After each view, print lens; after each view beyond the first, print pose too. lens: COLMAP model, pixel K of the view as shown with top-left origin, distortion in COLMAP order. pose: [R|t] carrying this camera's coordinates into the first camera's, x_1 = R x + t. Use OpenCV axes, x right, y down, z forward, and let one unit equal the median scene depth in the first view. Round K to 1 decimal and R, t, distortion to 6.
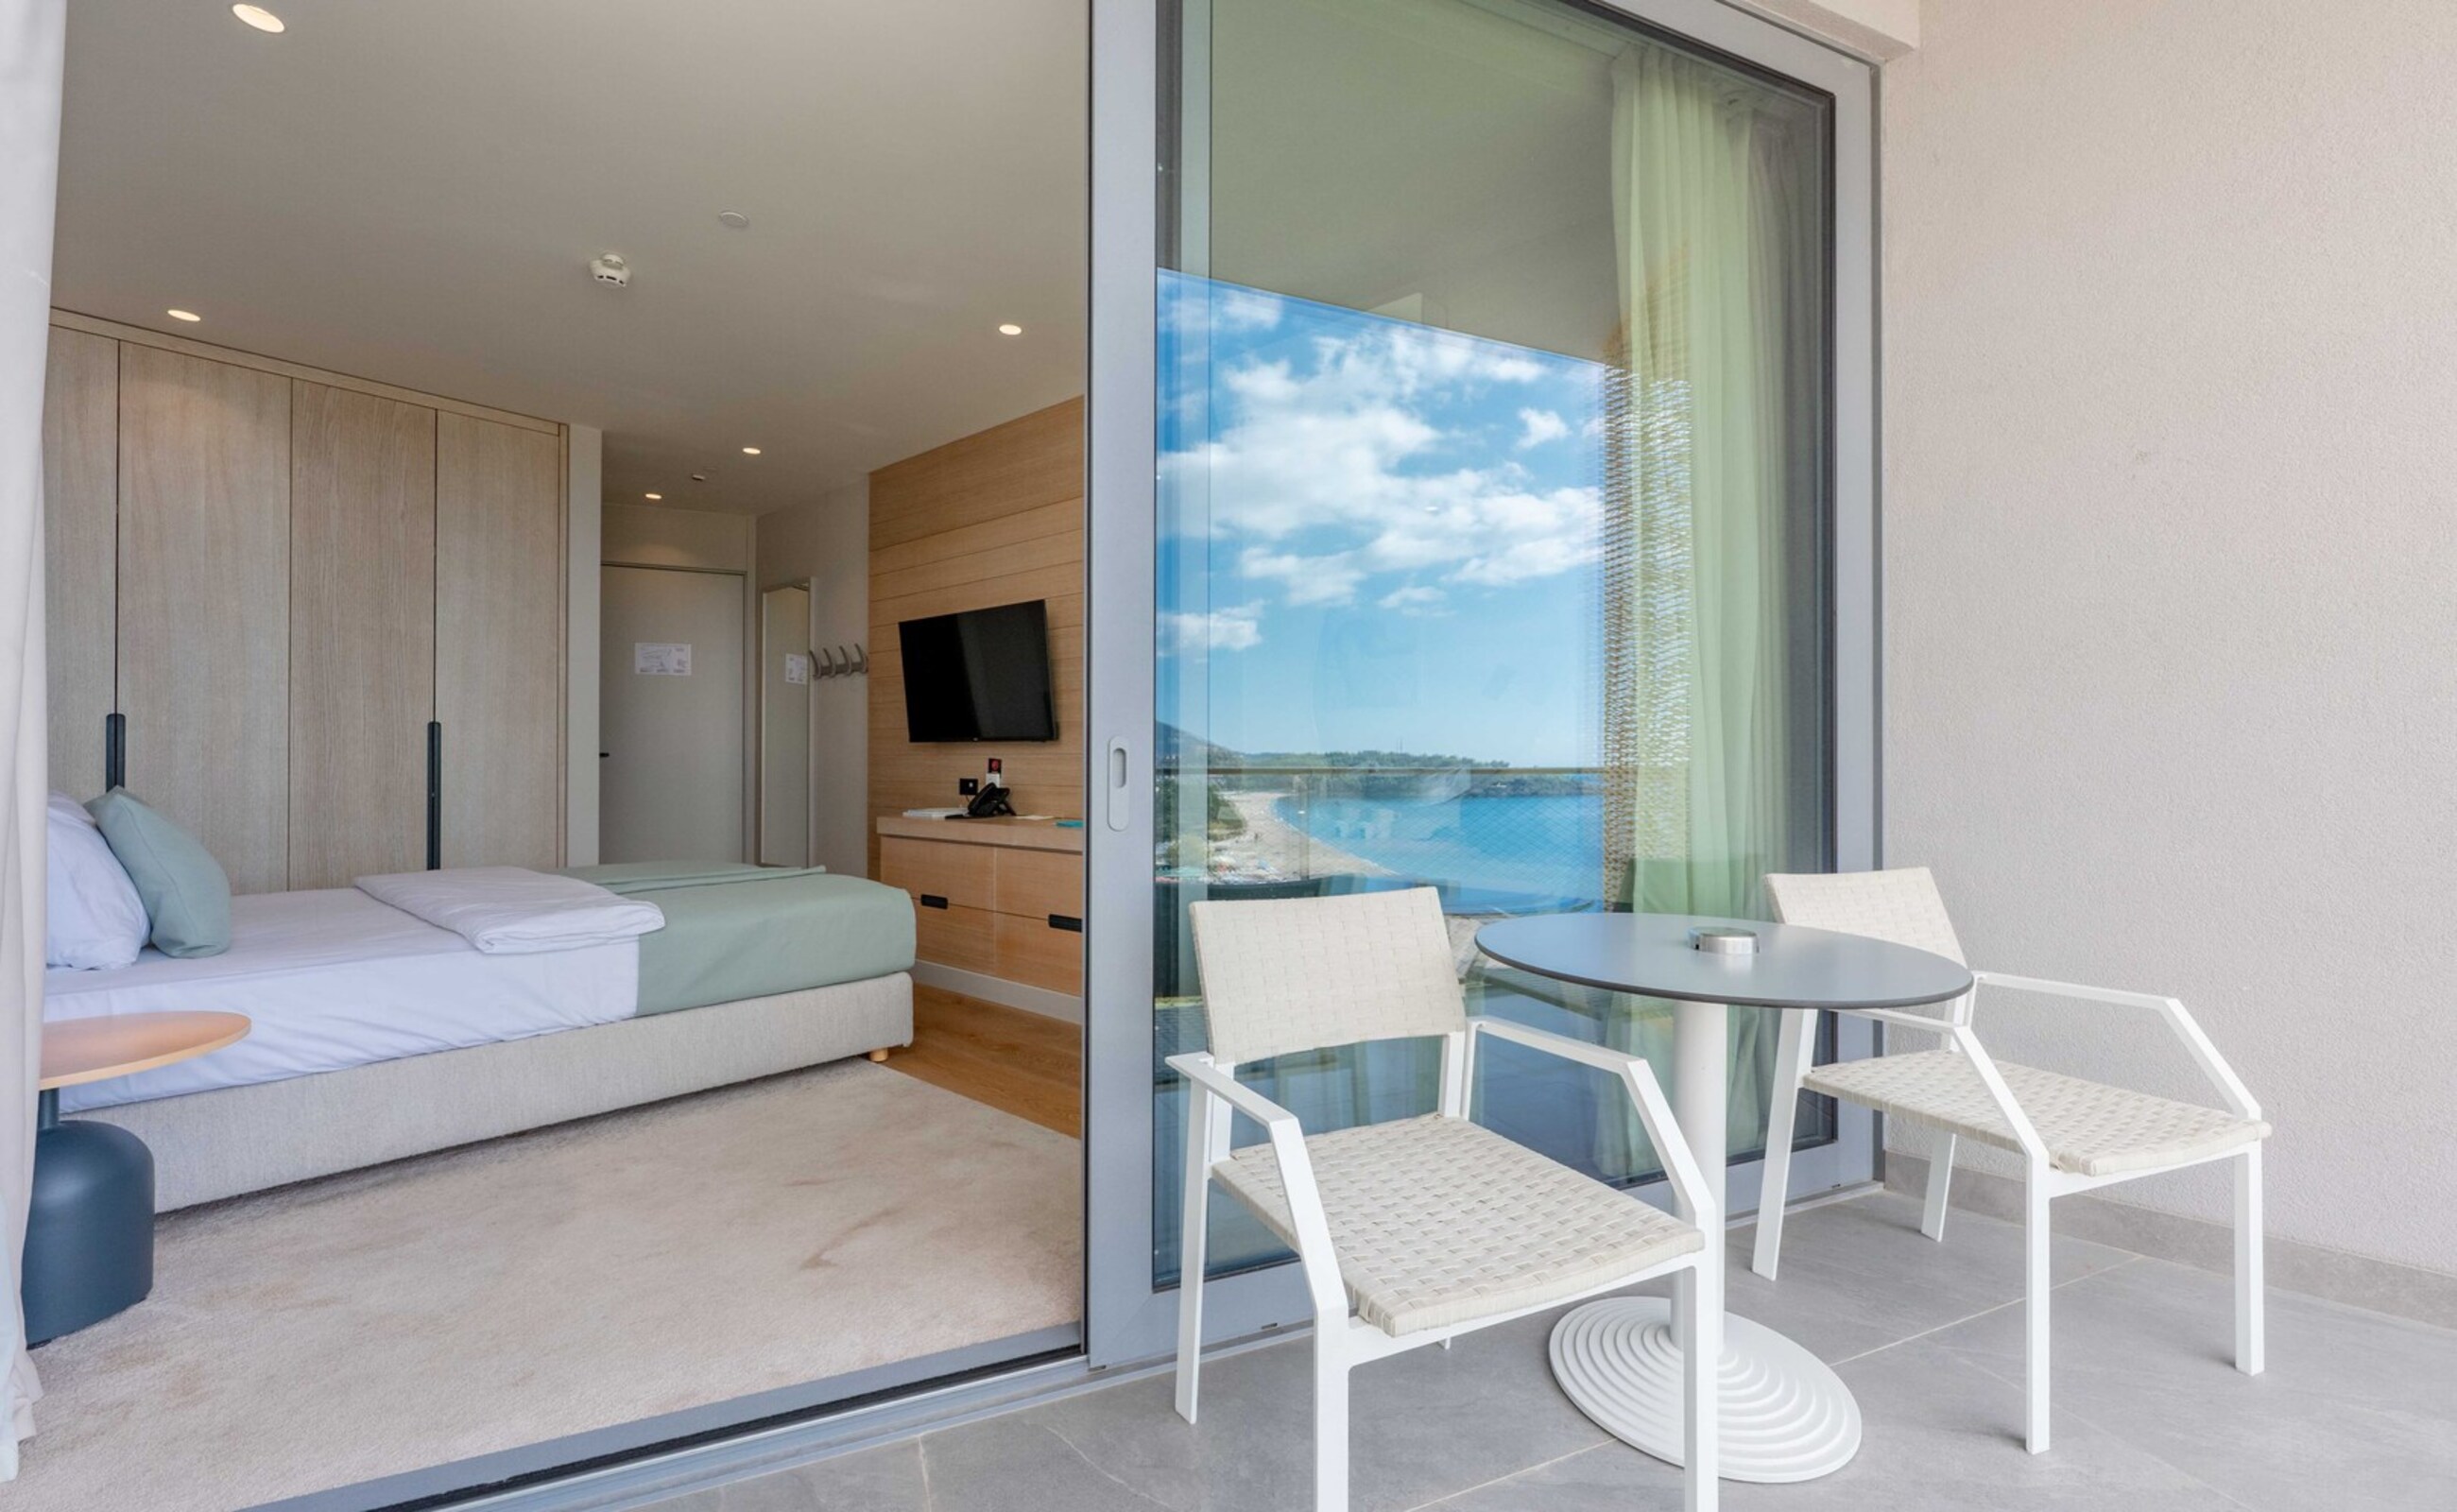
lens RADIAL K [[999.1, 0, 1225.3], [0, 999.1, 758.4], [0, 0, 1]] dist [0.000500, -0.000037]
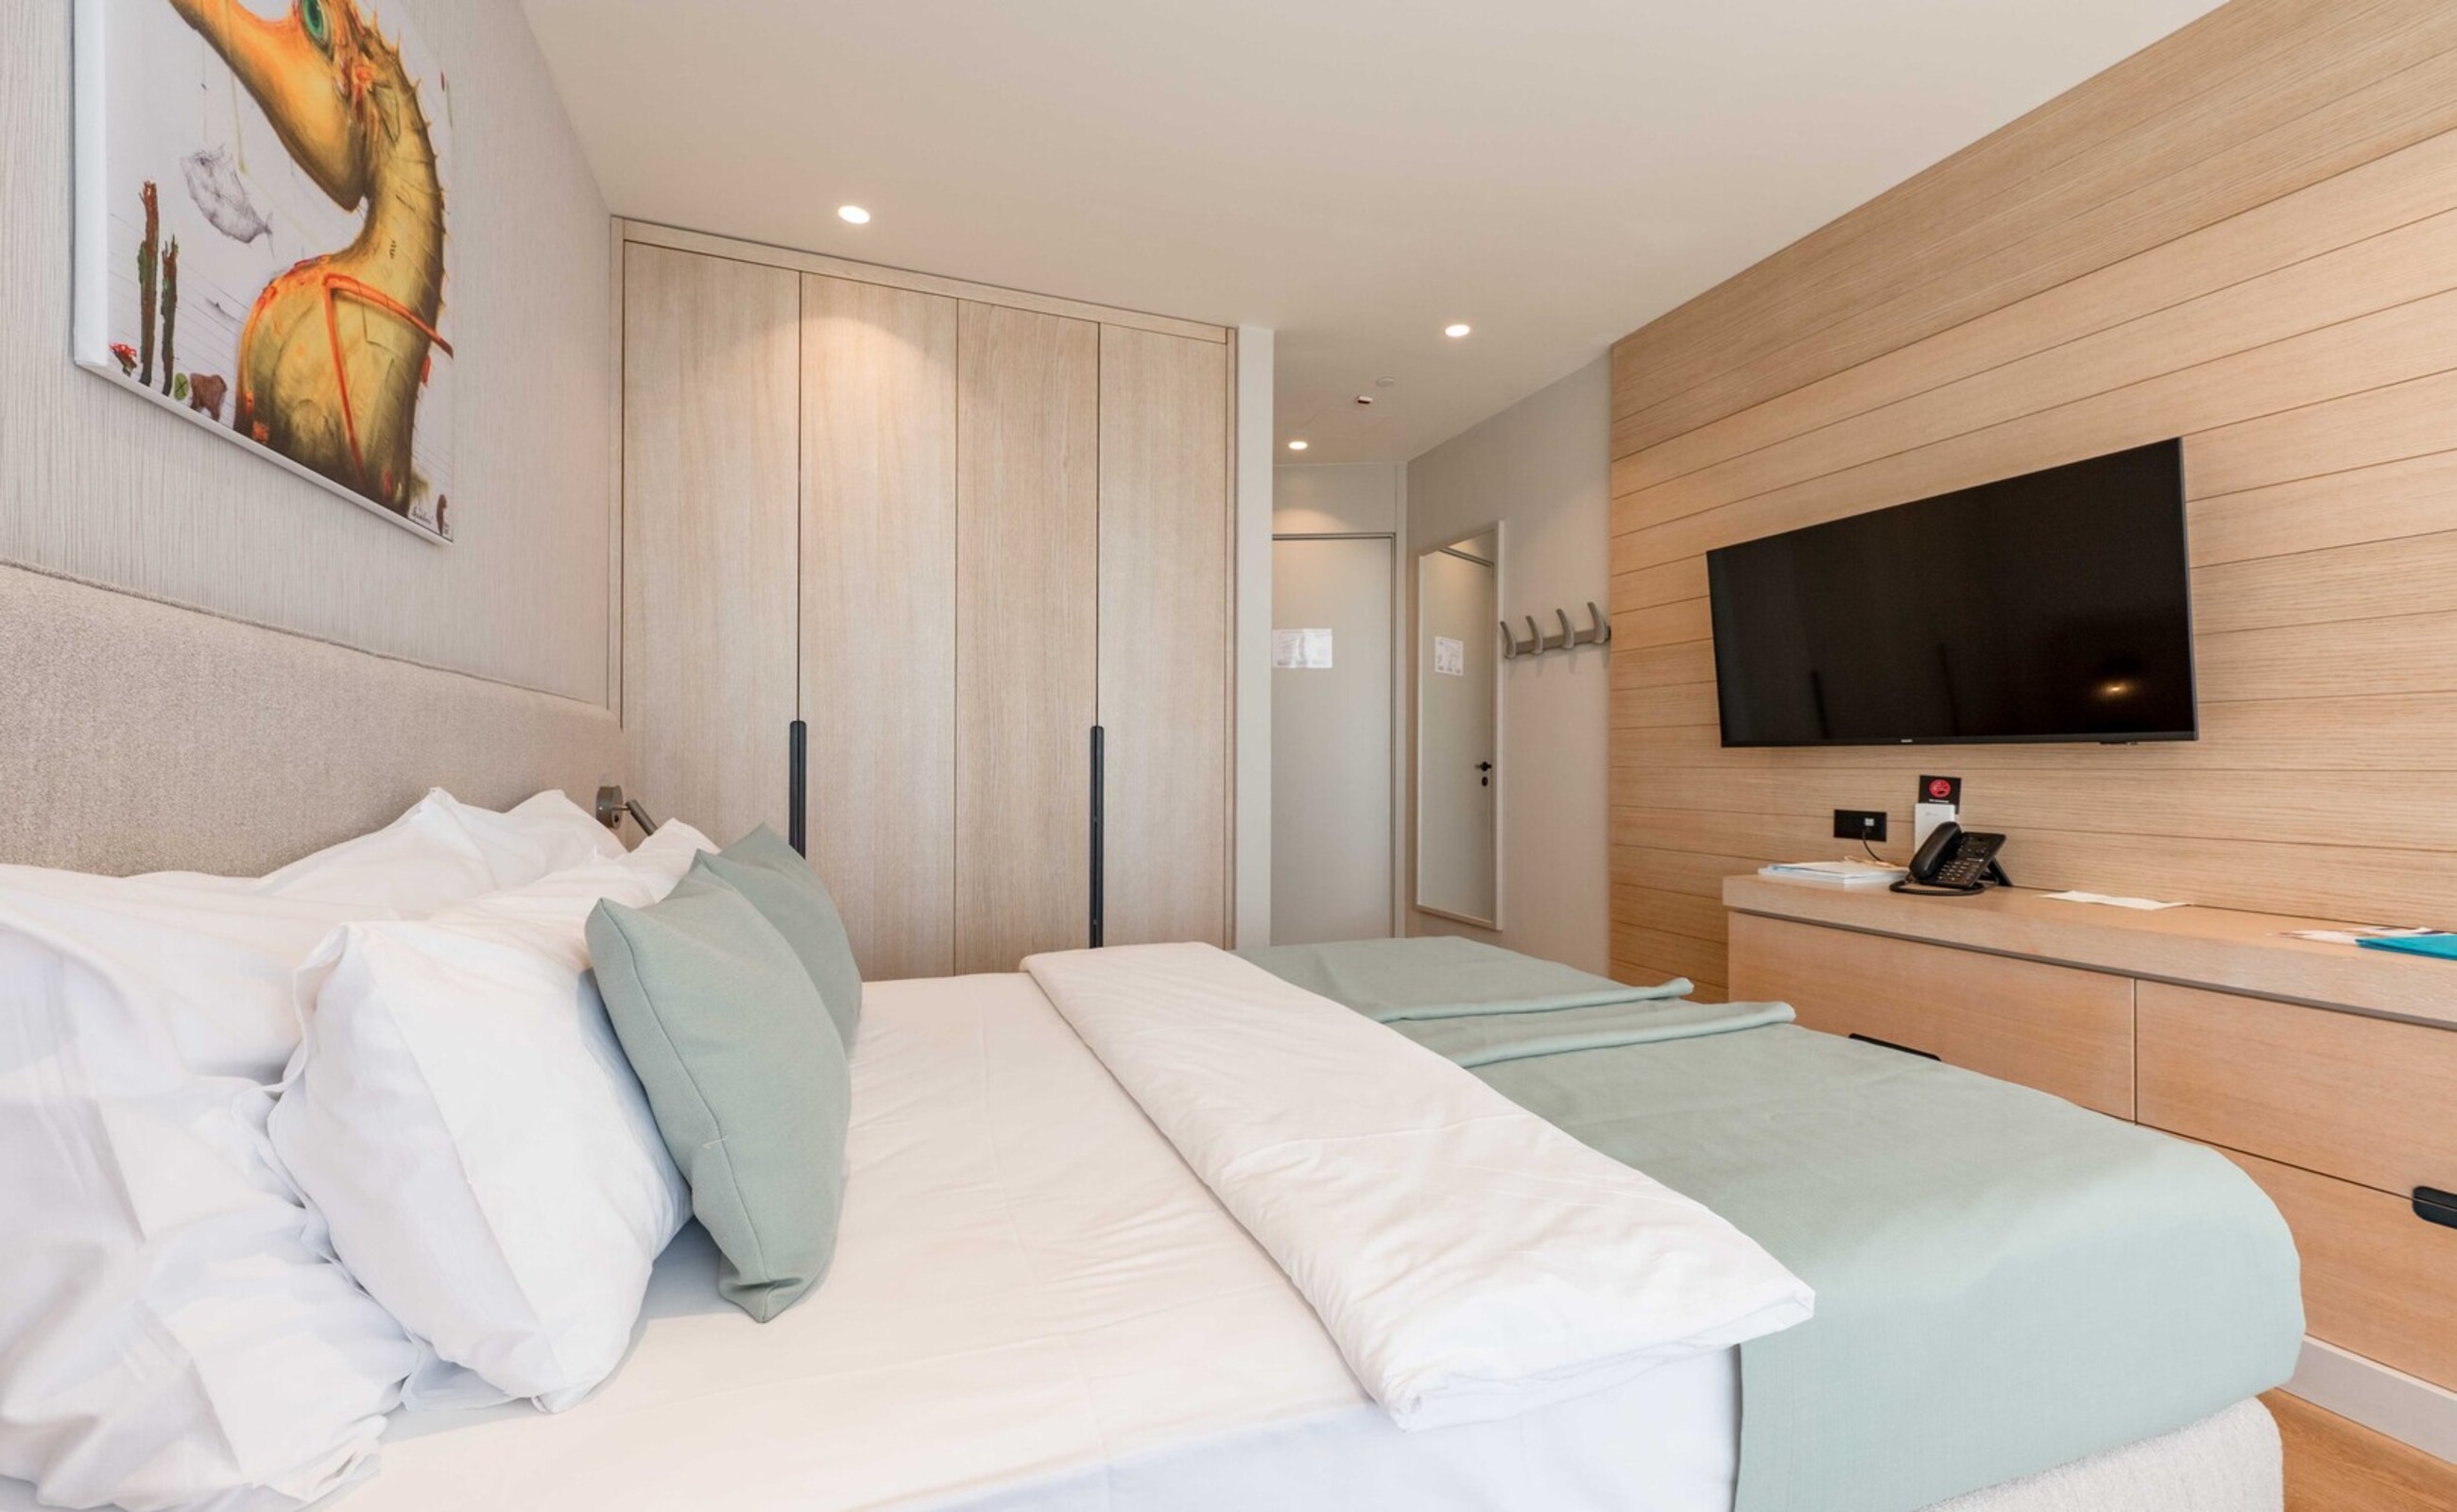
lens RADIAL K [[964.9, 0, 1221.9], [0, 964.9, 762.4], [0, 0, 1]] dist [0.001329, -0.000301]
pose [[0.880184, -0.000795, -0.474631, -0.349603], [0.000591, 1.000000, -0.000579, -0.007601], [0.474632, 0.000229, 0.880185, 0.385271]]
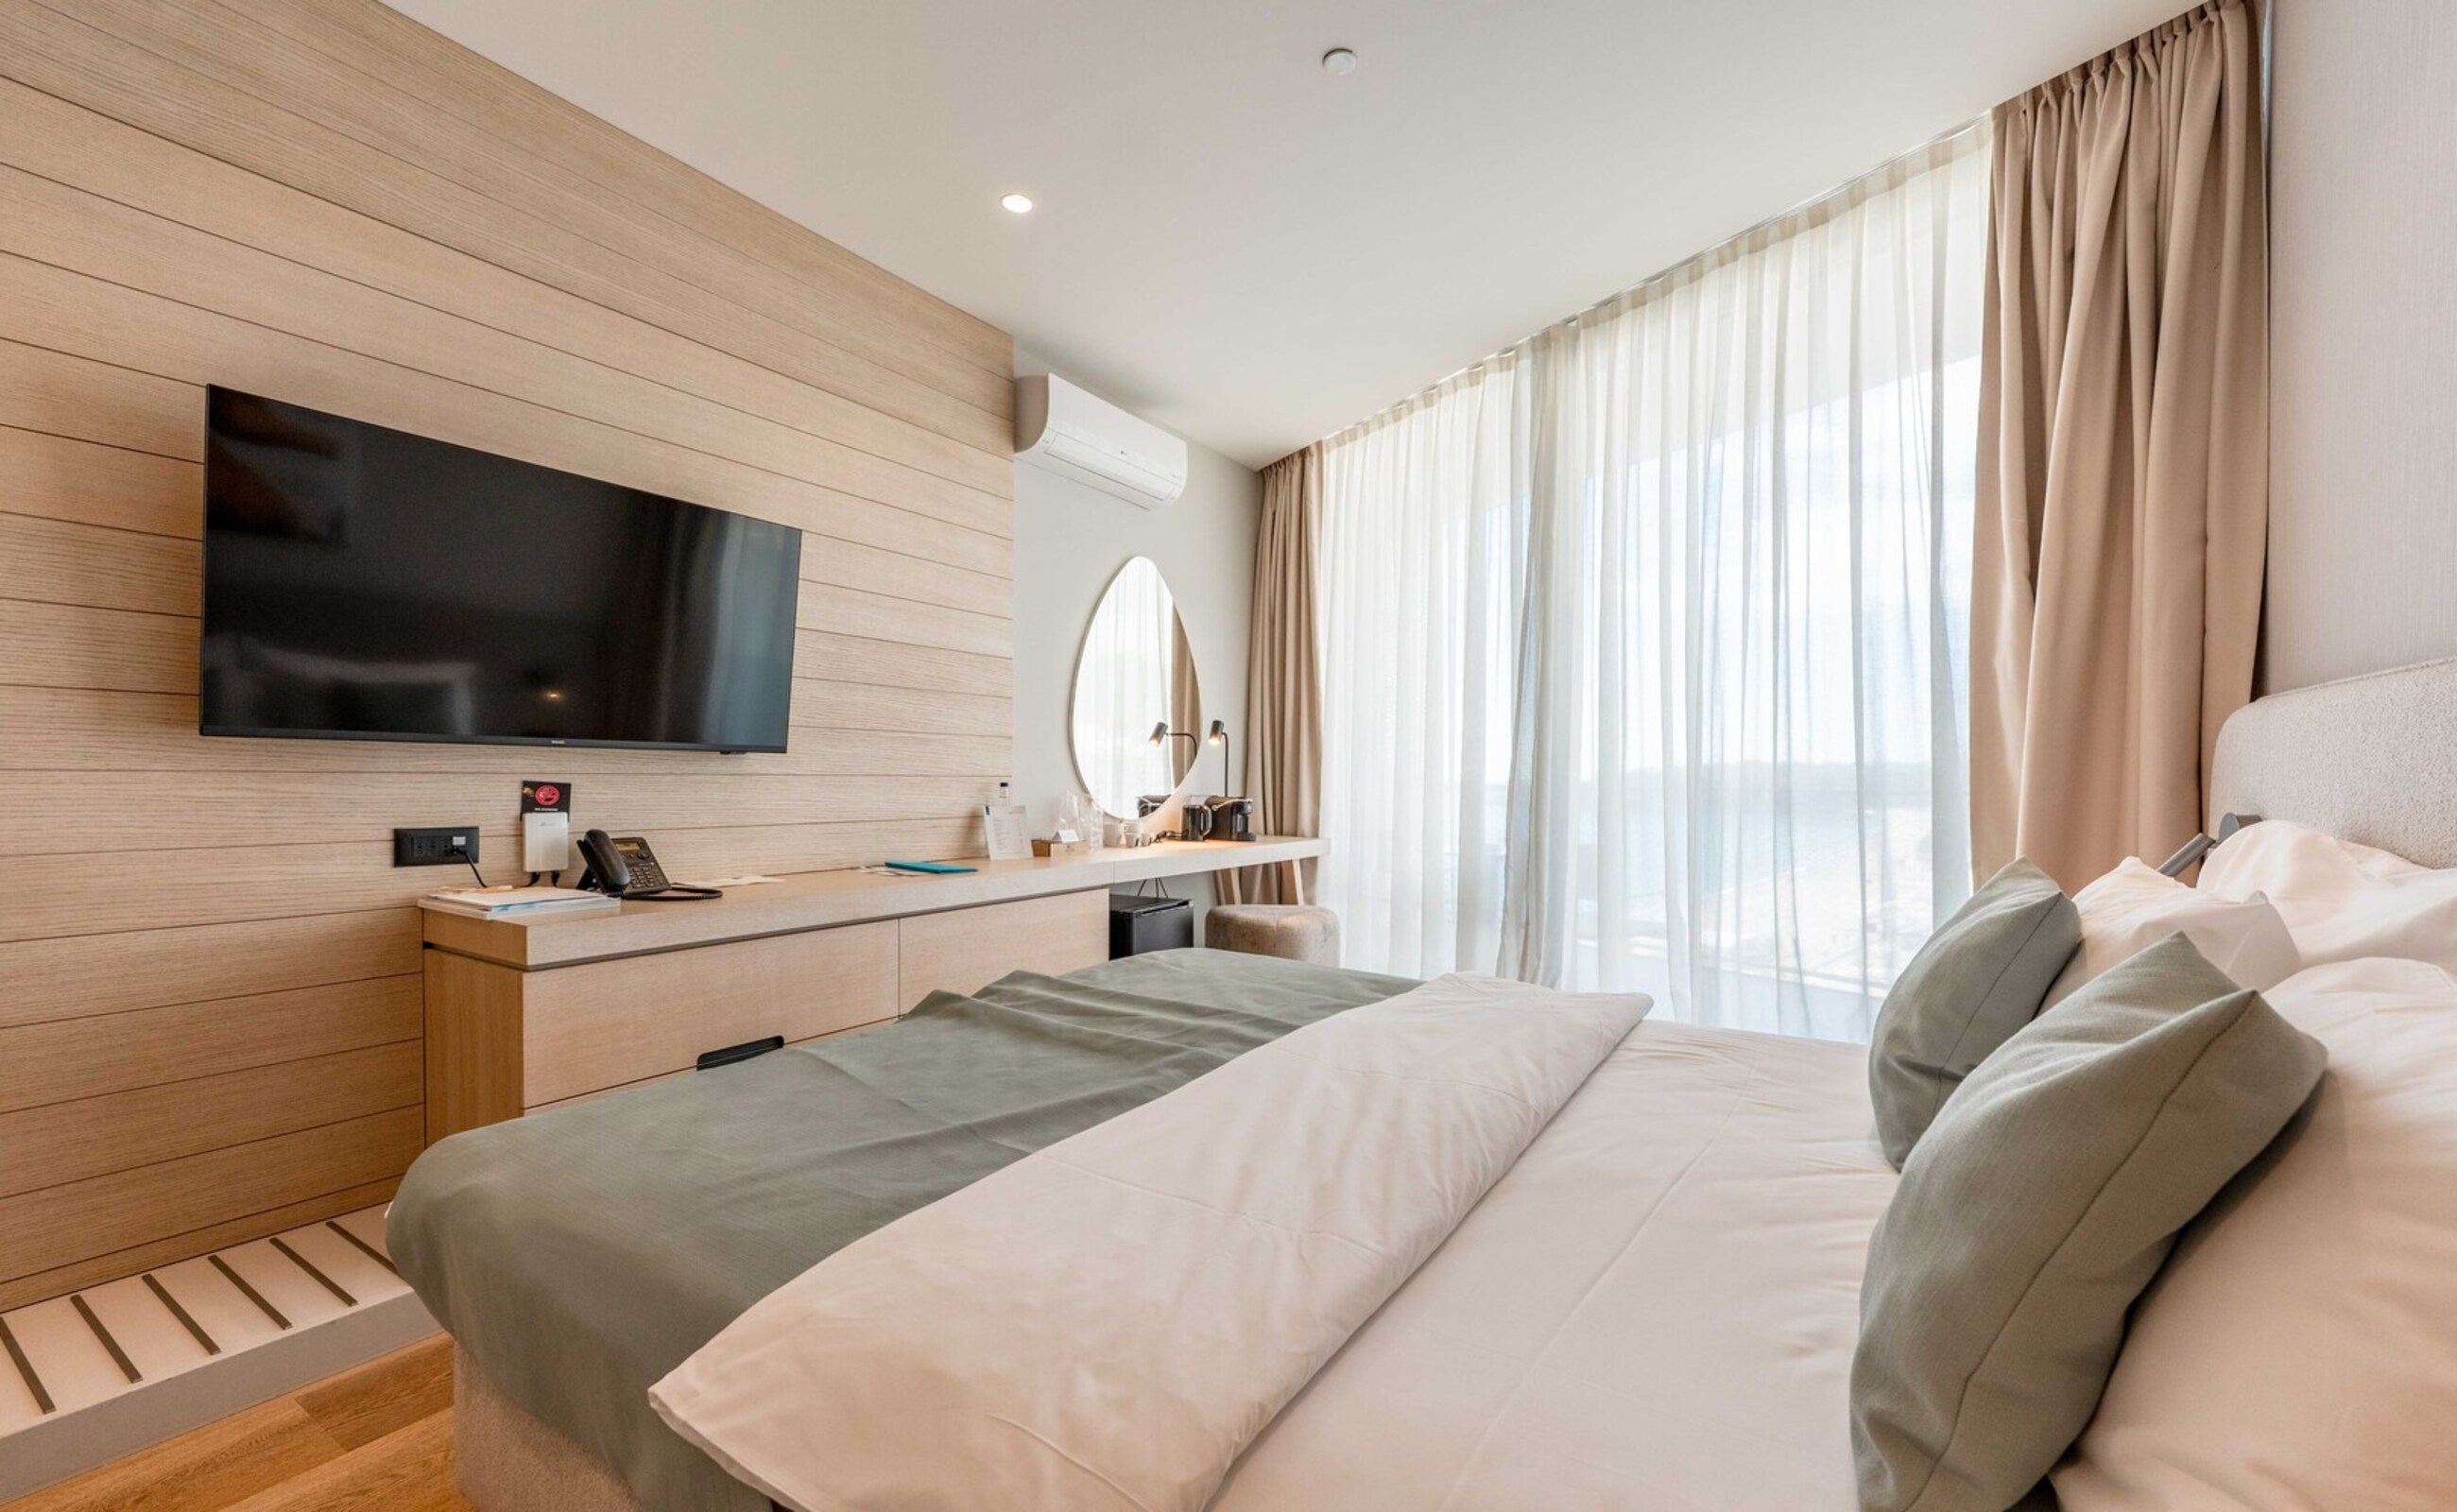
lens RADIAL K [[973.3, 0, 1249.6], [0, 973.3, 799.6], [0, 0, 1]] dist [-0.001403, -0.000236]
pose [[-0.169051, -0.023765, 0.985321, -0.814574], [-0.010609, 0.999695, 0.022292, -0.005535], [-0.985550, -0.006685, -0.169251, 0.800992]]
